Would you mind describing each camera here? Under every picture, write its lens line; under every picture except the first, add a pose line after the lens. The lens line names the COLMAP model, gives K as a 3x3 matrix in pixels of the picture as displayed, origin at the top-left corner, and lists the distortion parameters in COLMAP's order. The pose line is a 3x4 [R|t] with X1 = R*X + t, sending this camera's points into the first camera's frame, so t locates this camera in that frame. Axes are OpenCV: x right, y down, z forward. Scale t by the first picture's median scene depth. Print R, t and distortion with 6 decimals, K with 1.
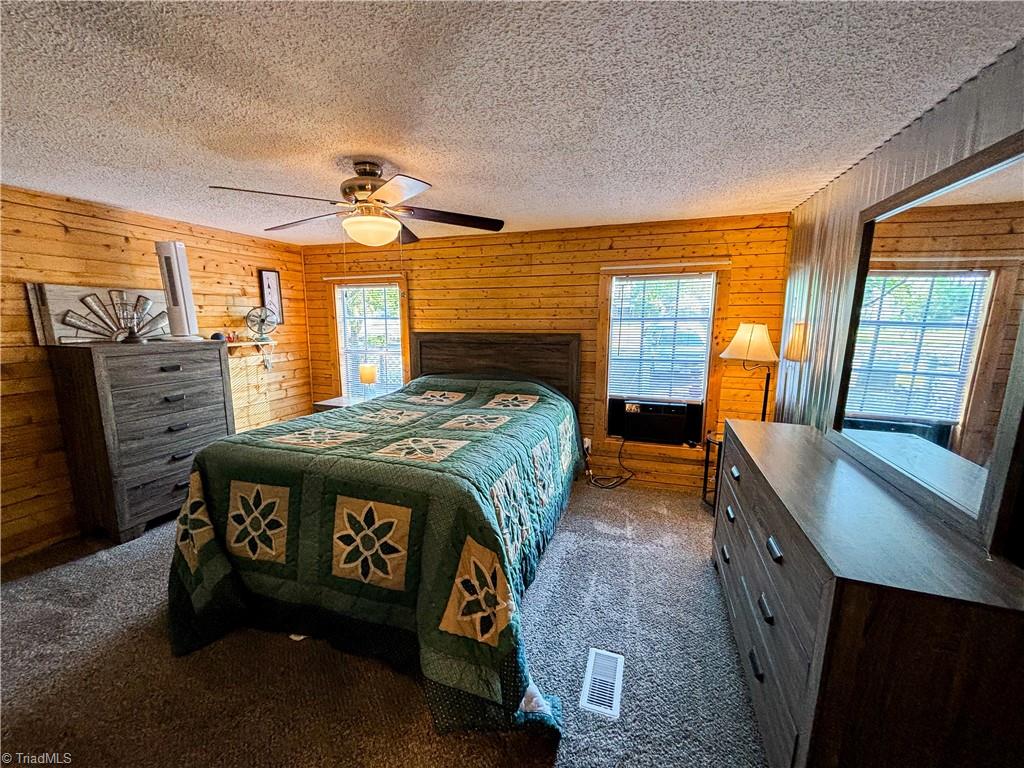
lens RADIAL K [[413.3, 0, 516.1], [0, 413.3, 391.5], [0, 0, 1]] dist [-0.000385, 0.000006]
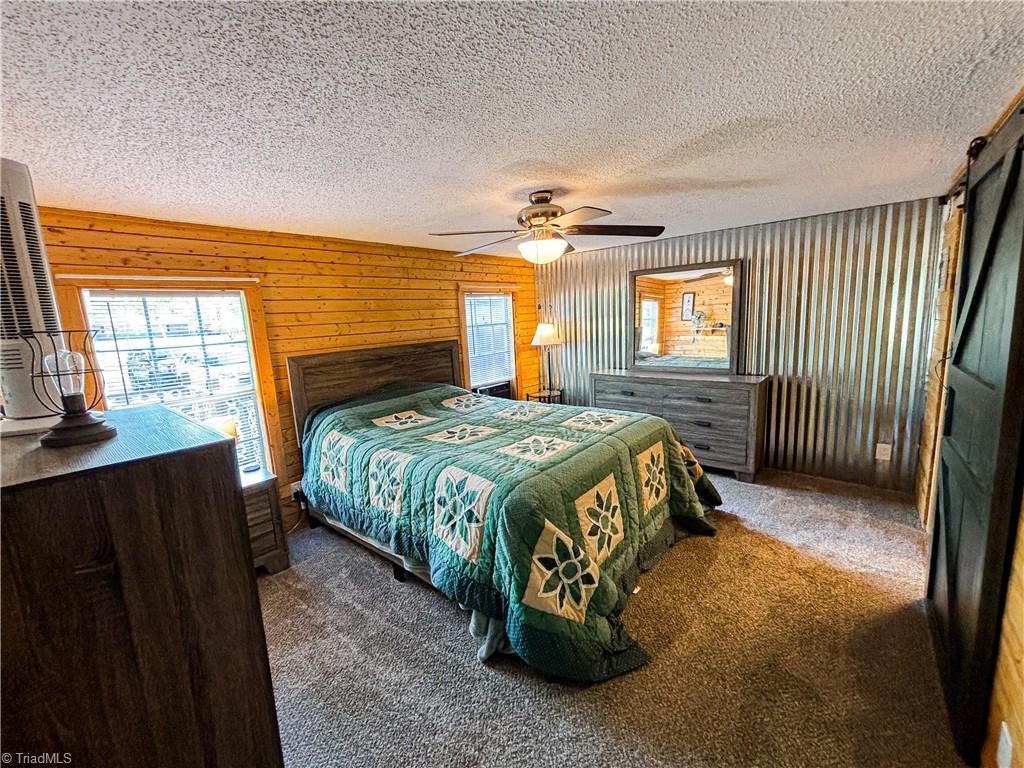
lens RADIAL K [[413.3, 0, 515.0], [0, 413.3, 378.8], [0, 0, 1]] dist [-0.000385, 0.000006]
pose [[0.371481, -0.153419, 0.915677, -0.820399], [0.216128, 0.973448, 0.075418, -0.079363], [-0.902934, 0.169887, 0.394776, 0.380068]]
